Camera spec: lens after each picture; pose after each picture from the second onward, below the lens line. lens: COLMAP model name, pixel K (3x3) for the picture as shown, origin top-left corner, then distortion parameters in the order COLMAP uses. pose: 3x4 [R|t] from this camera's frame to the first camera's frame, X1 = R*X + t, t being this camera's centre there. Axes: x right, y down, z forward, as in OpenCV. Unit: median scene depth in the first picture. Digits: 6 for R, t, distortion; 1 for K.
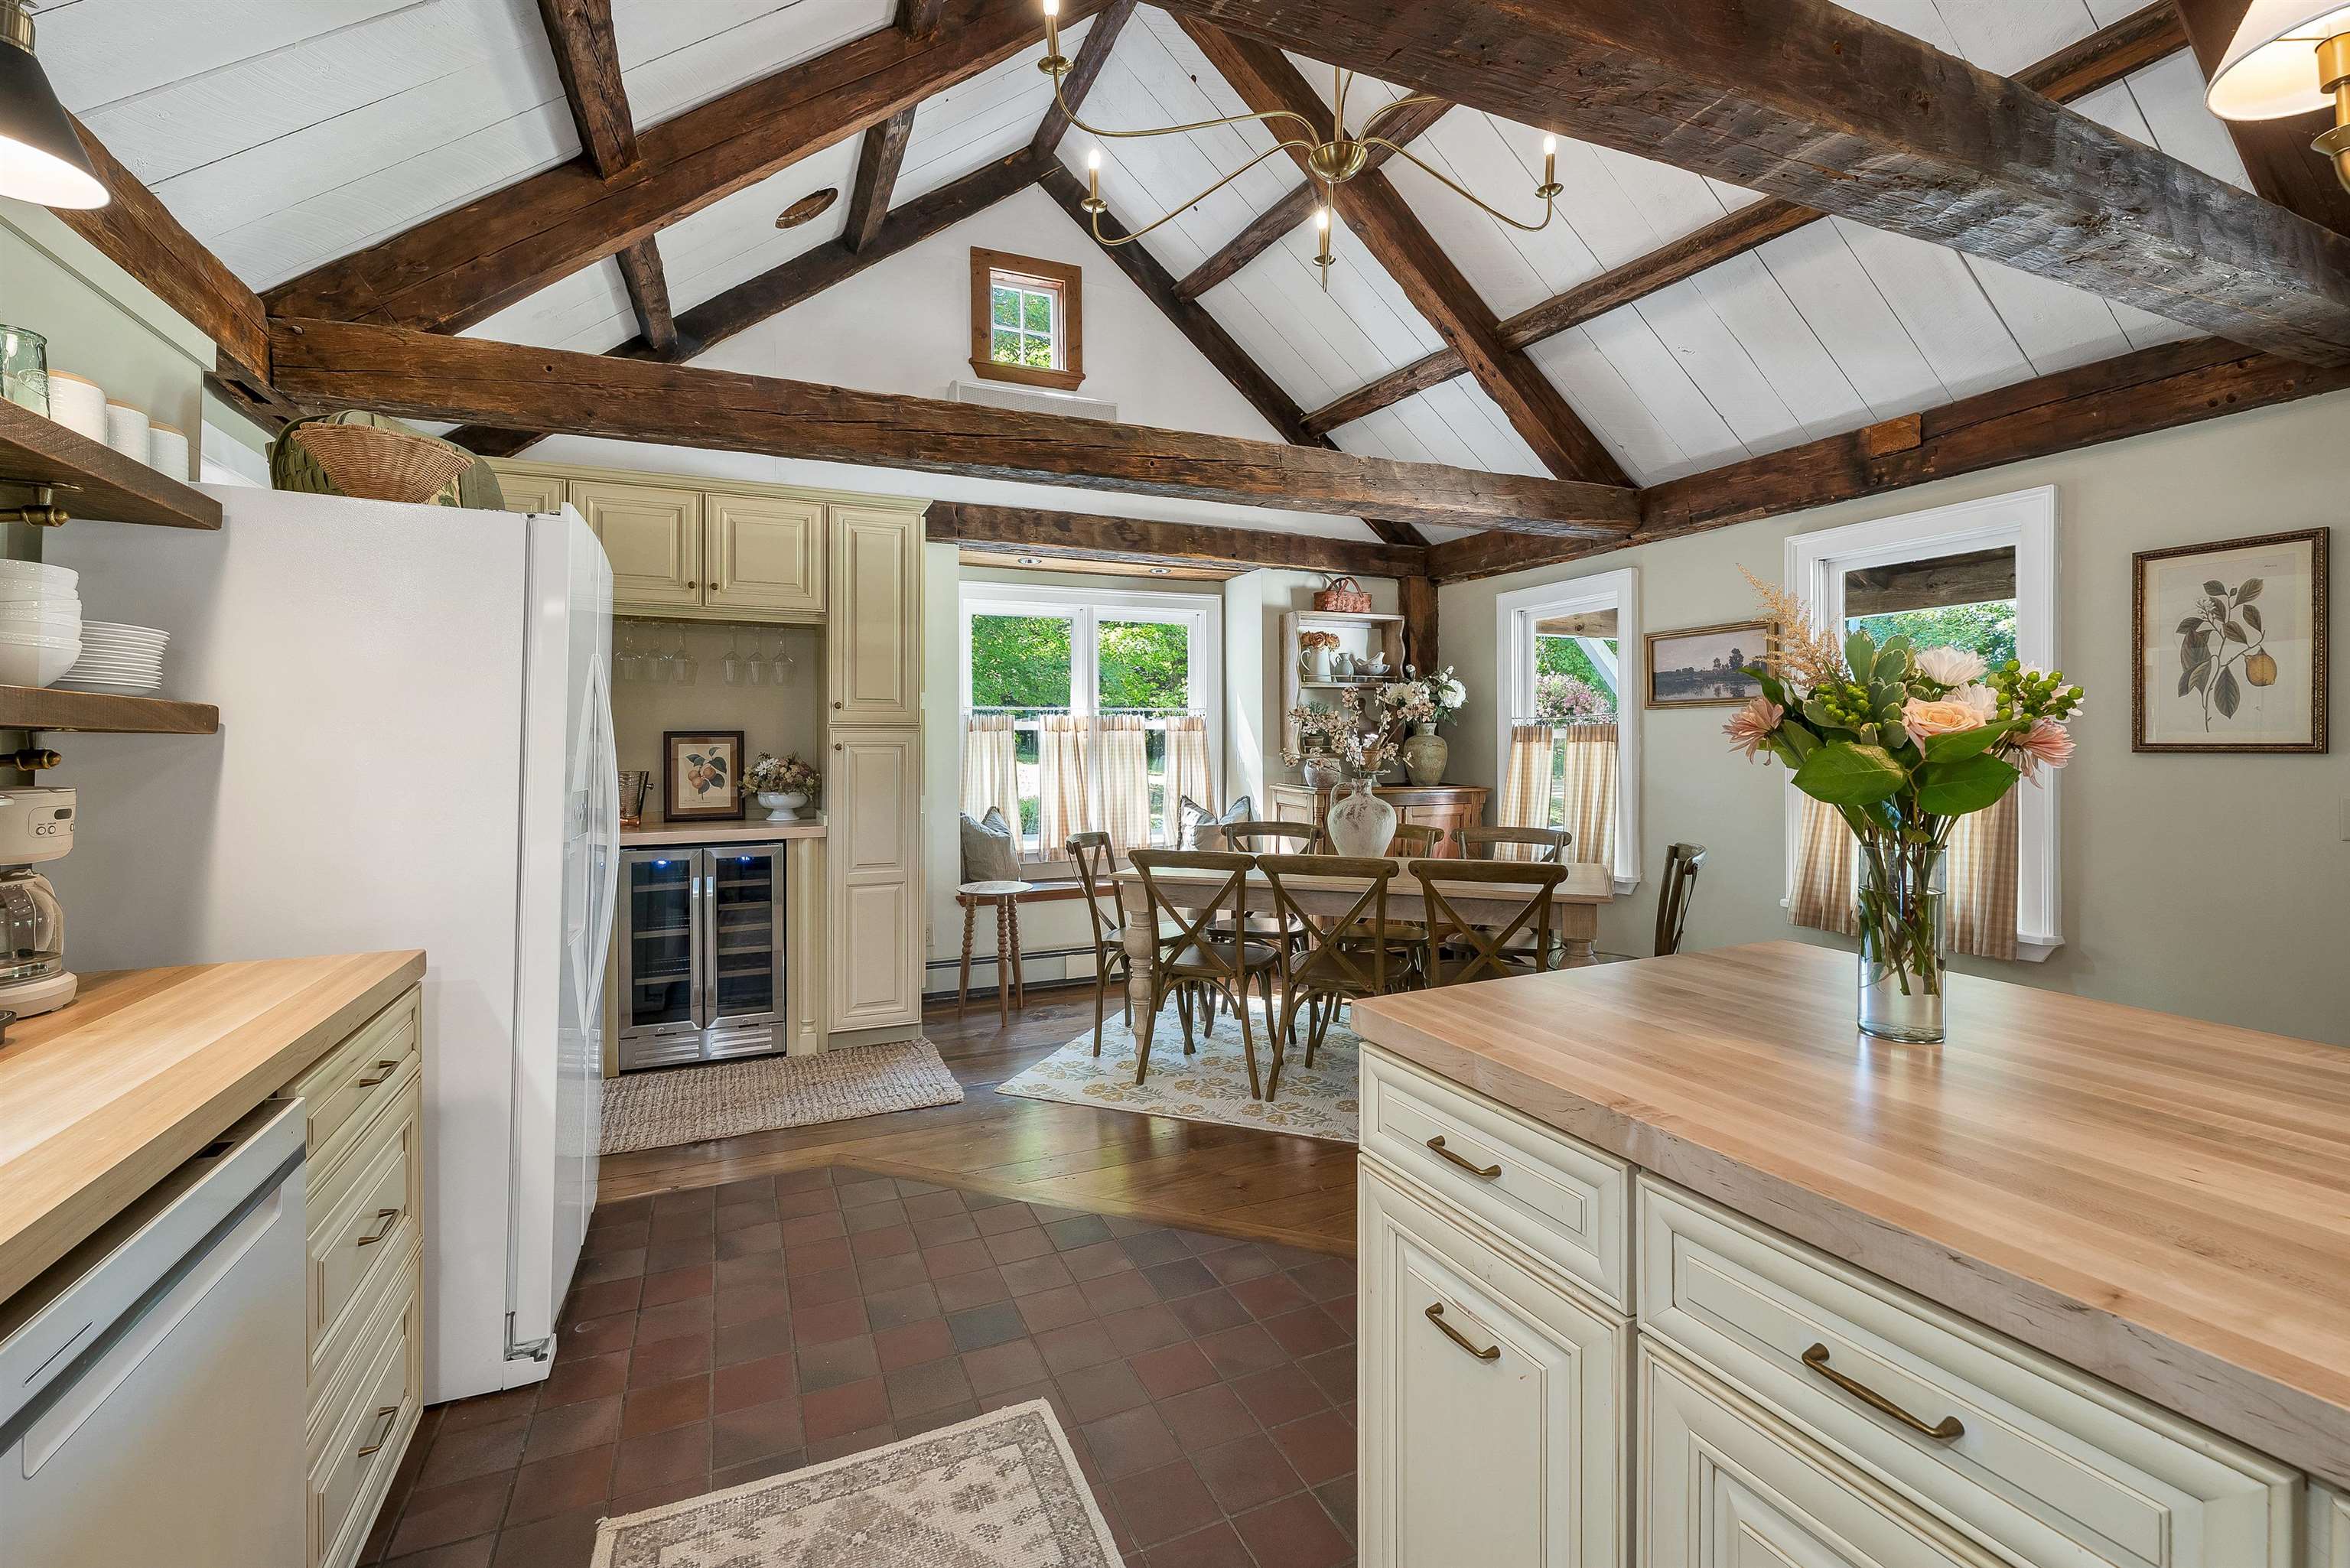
lens RADIAL K [[1008.7, 0, 1167.8], [0, 1008.7, 758.7], [0, 0, 1]] dist [0.002839, 0.000573]
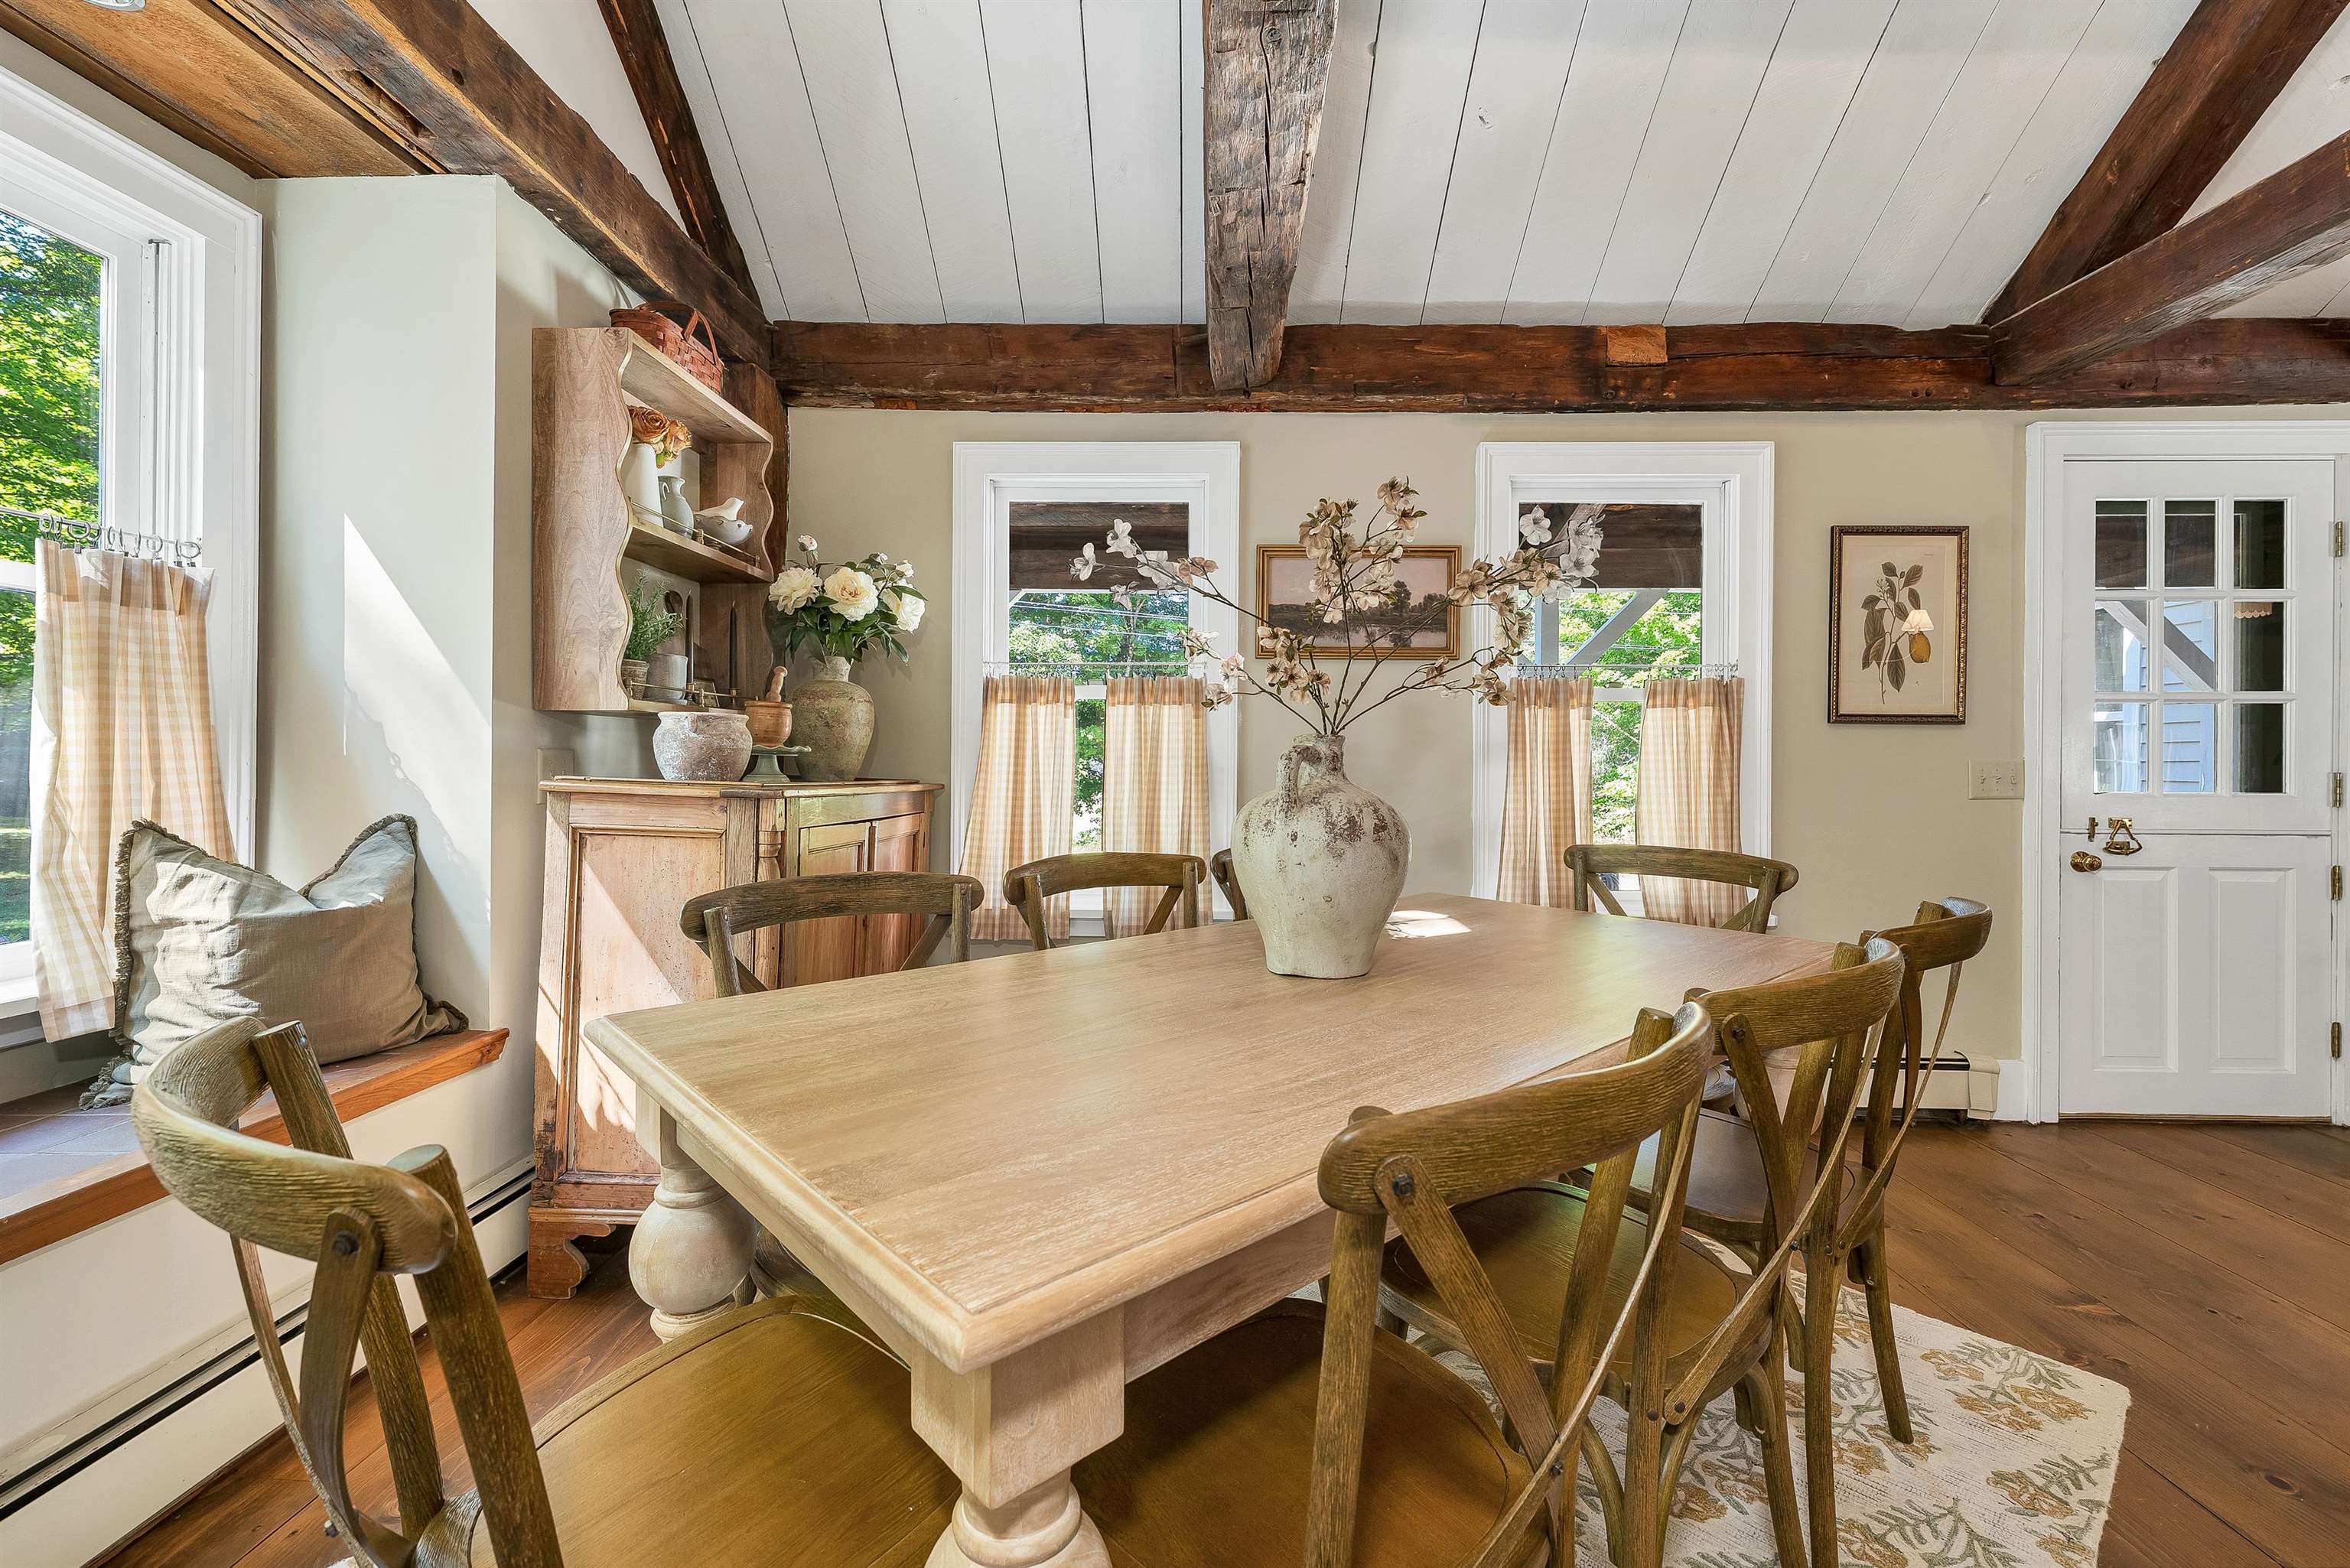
lens RADIAL K [[998.3, 0, 1187.5], [0, 998.3, 771.2], [0, 0, 1]] dist [-0.000695, -0.000145]
pose [[0.424430, 0.006276, 0.905439, -0.161768], [0.003572, 0.999957, -0.008606, 0.035284], [-0.905454, 0.006887, 0.424389, 0.842987]]
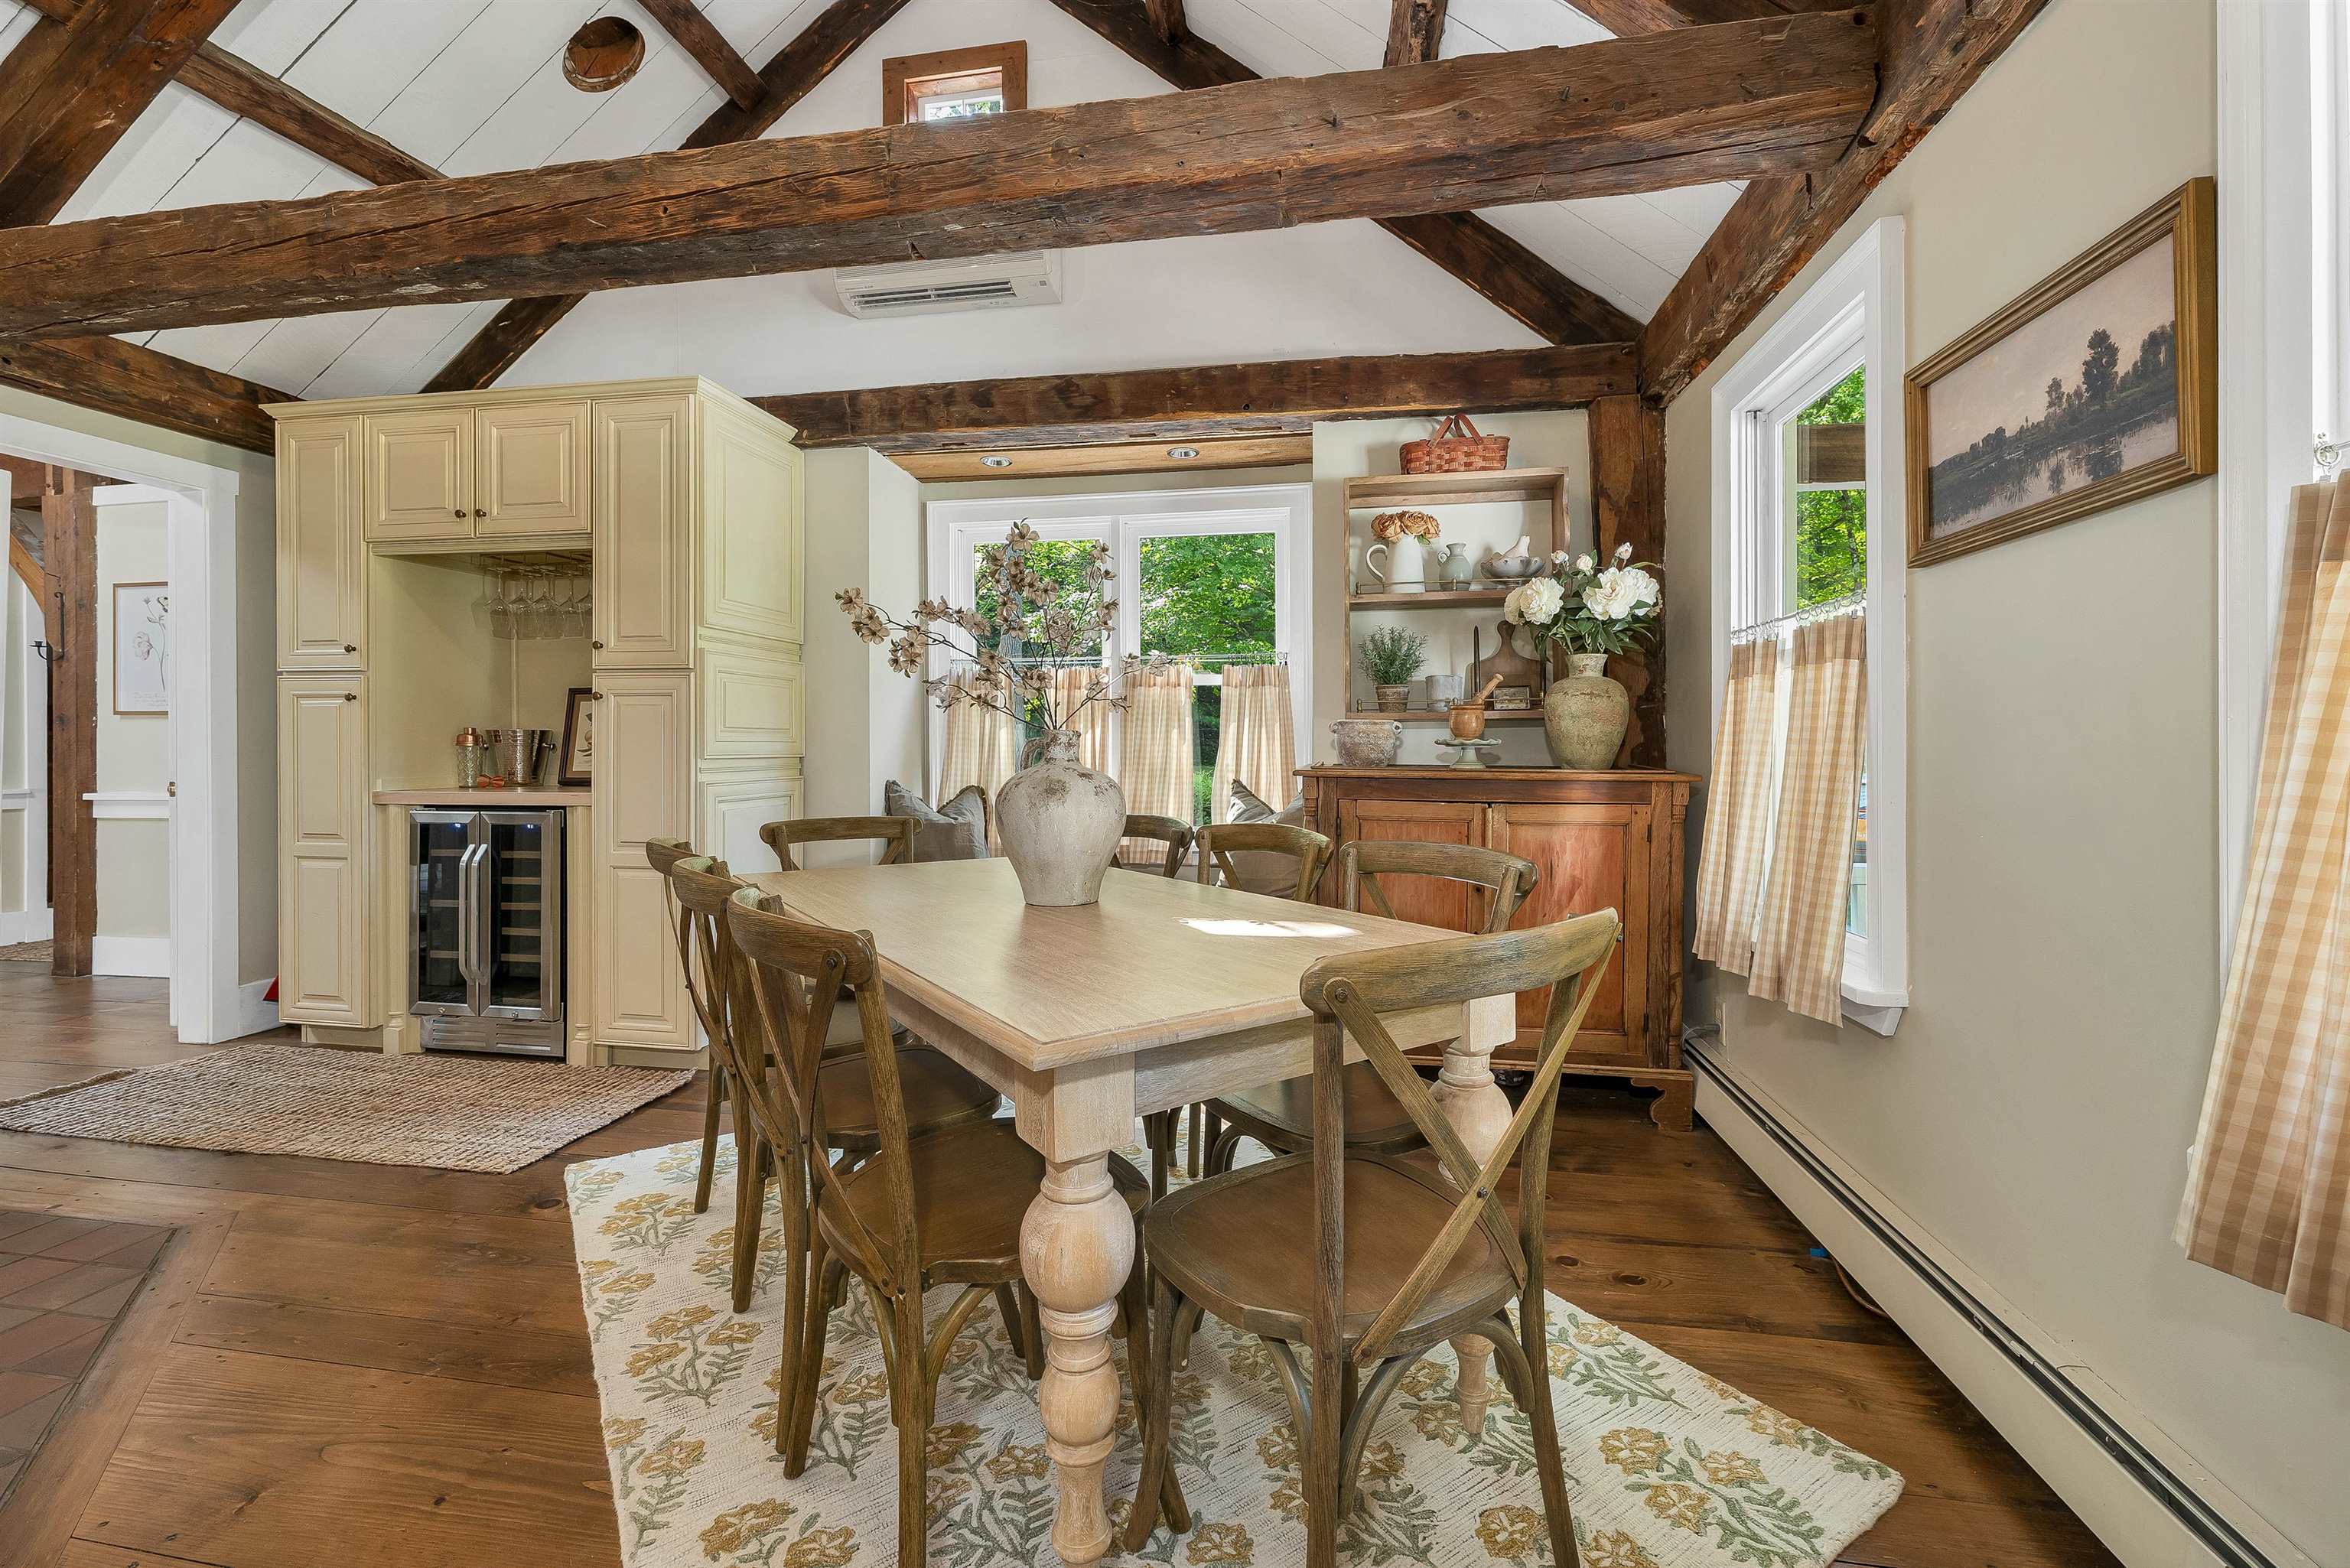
lens RADIAL K [[1003.7, 0, 1176.2], [0, 1003.7, 757.8], [0, 0, 1]] dist [0.000376, 0.000145]
pose [[0.828215, 0.010184, -0.560317, 0.505515], [-0.014037, 0.999898, -0.002575, 0.033068], [0.560234, 0.009998, 0.828274, 0.575947]]
